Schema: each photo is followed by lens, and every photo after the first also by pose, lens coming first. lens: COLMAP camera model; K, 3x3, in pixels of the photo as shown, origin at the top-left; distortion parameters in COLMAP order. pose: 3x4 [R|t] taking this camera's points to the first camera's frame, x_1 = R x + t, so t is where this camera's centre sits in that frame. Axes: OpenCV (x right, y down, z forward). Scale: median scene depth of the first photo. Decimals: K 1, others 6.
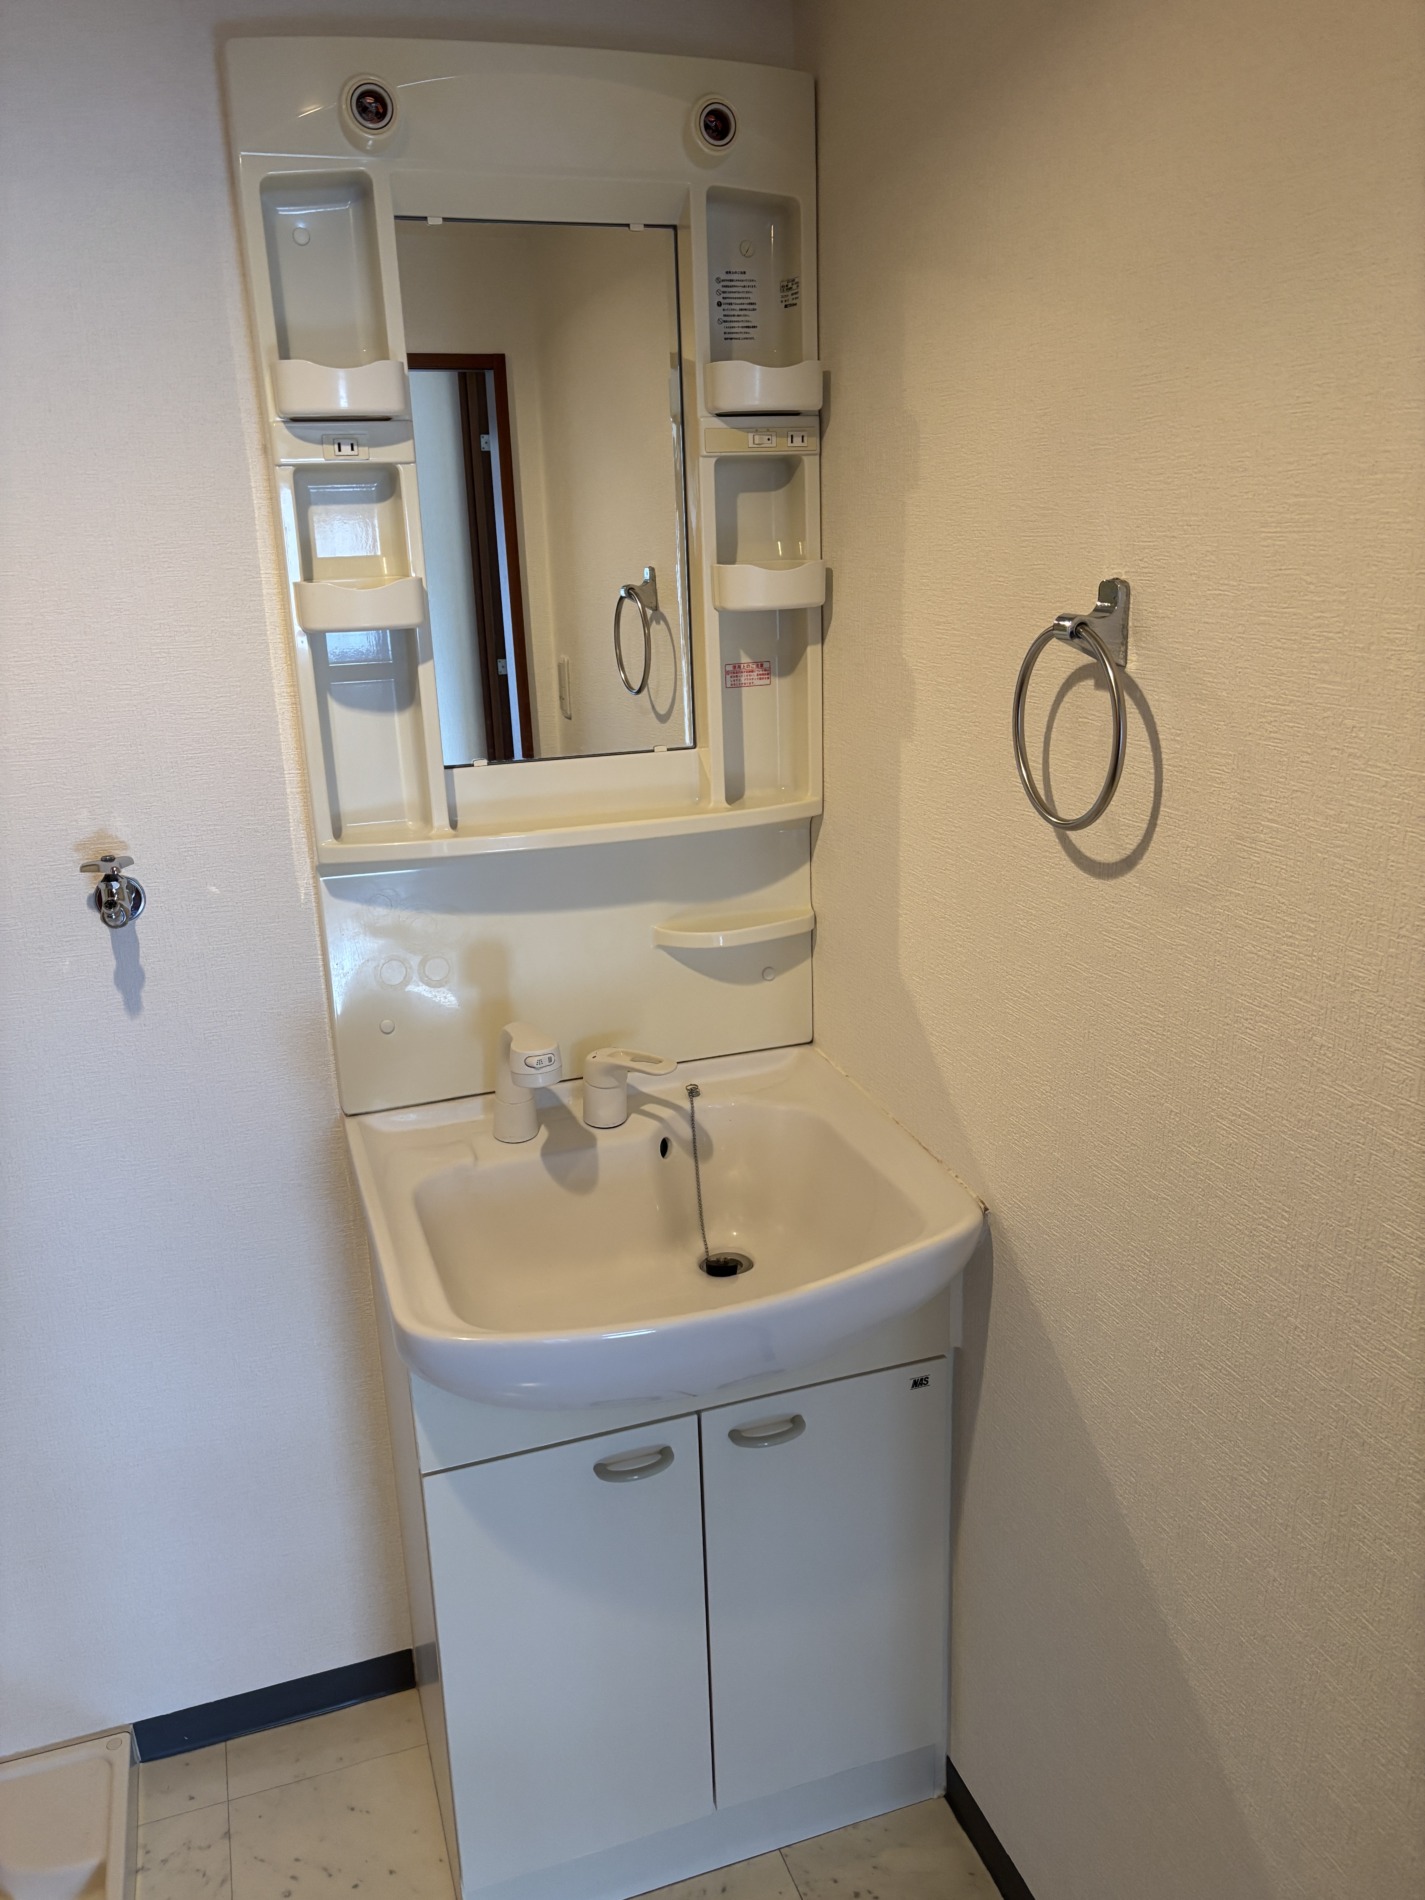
lens RADIAL K [[1437.2, 0, 710.4], [0, 1437.2, 944.9], [0, 0, 1]] dist [0.040148, -0.048620]
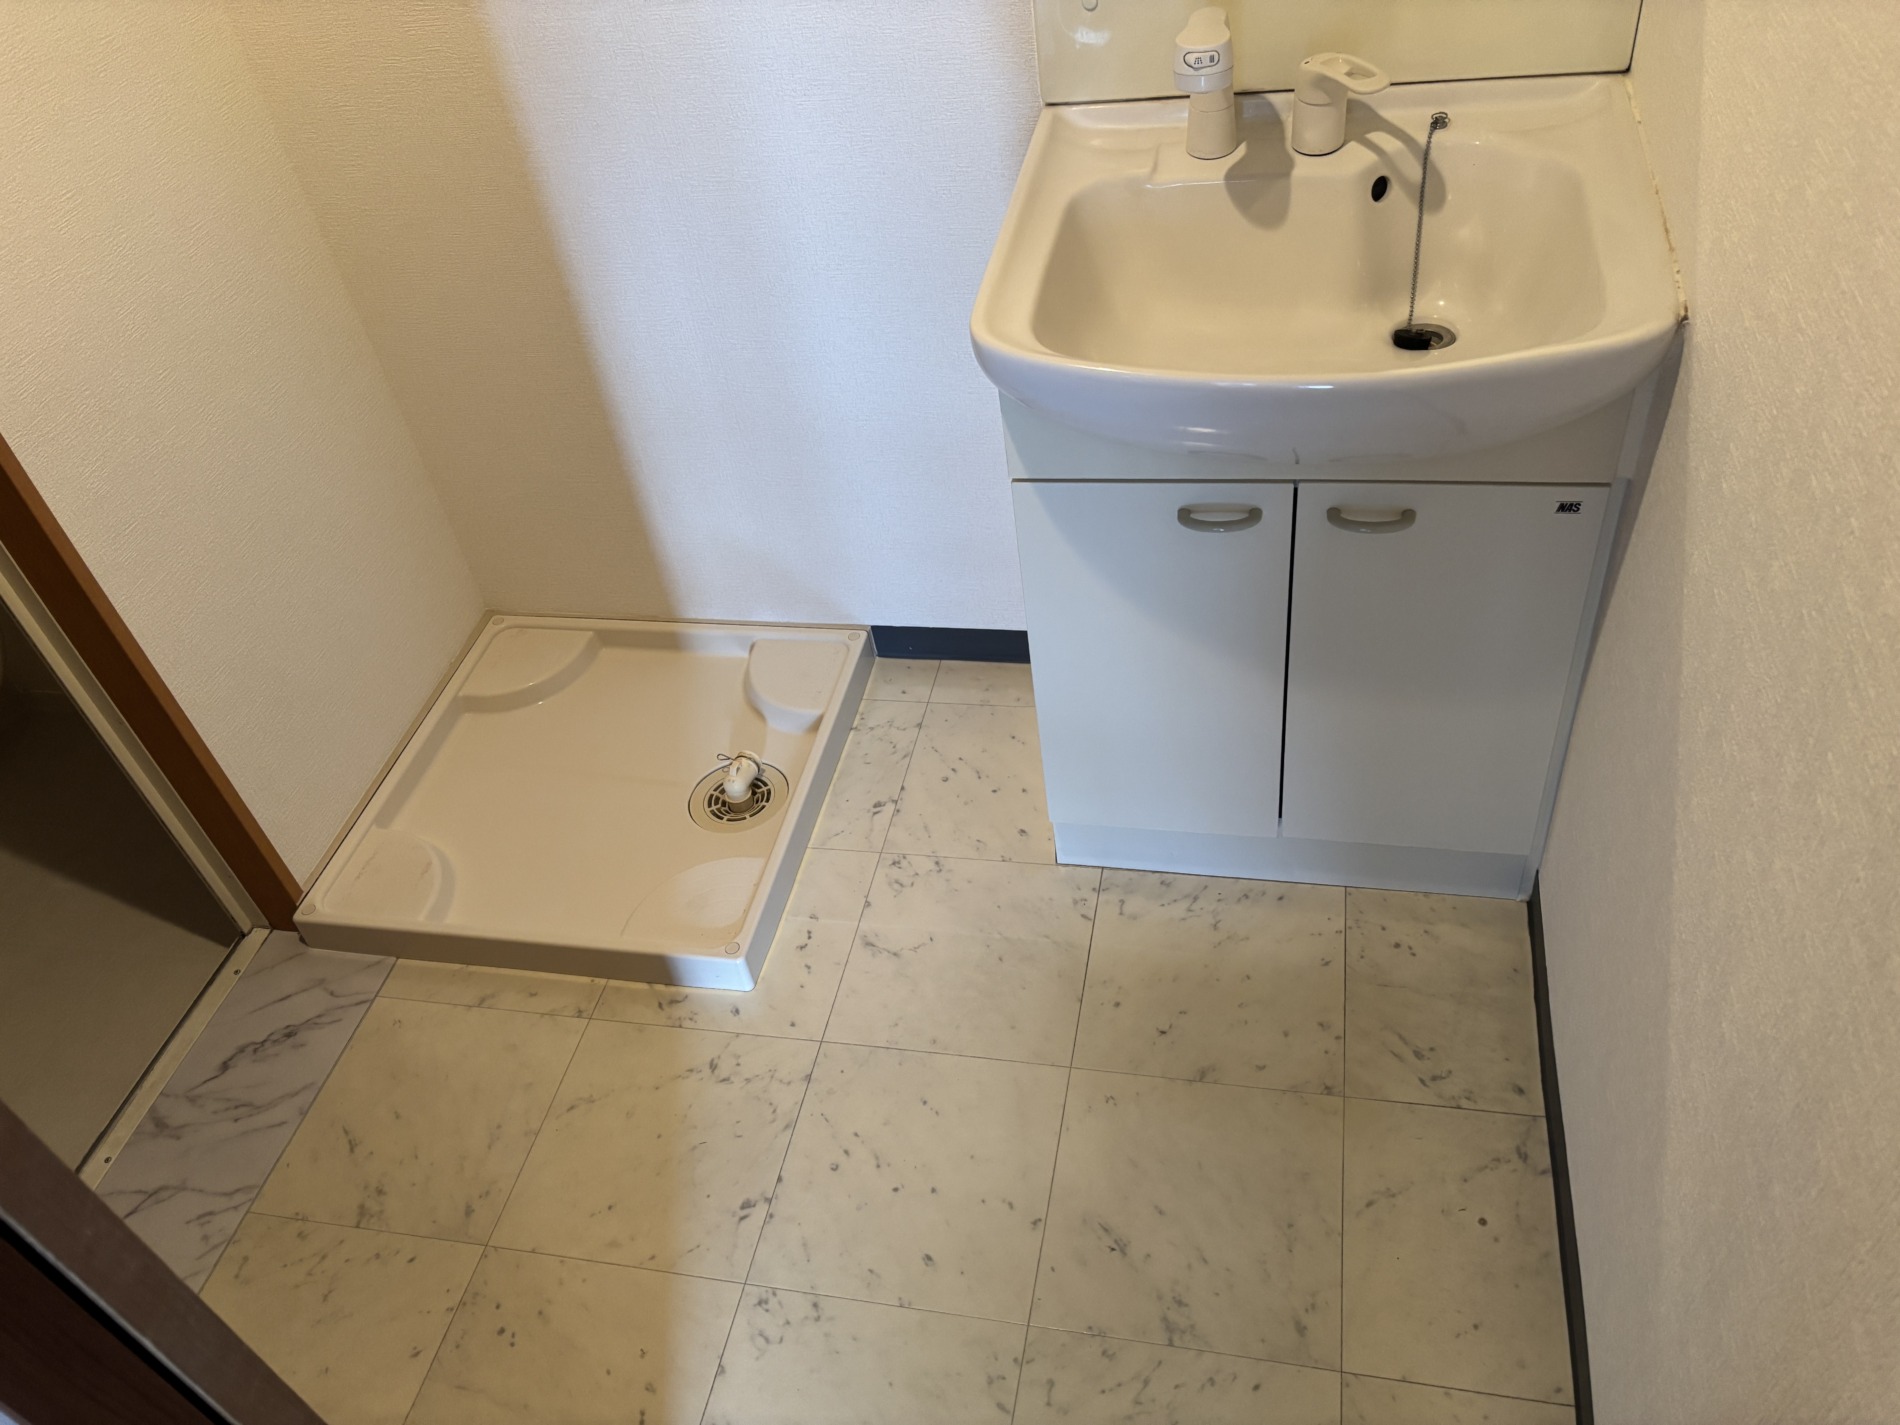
lens RADIAL K [[1437.2, 0, 950.1], [0, 1437.2, 711.4], [0, 0, 1]] dist [0.040148, -0.048620]
pose [[0.859117, 0.289961, -0.421711, 0.206323], [-0.051121, 0.868511, 0.493027, 0.000181], [0.509219, -0.402010, 0.760975, 0.090546]]
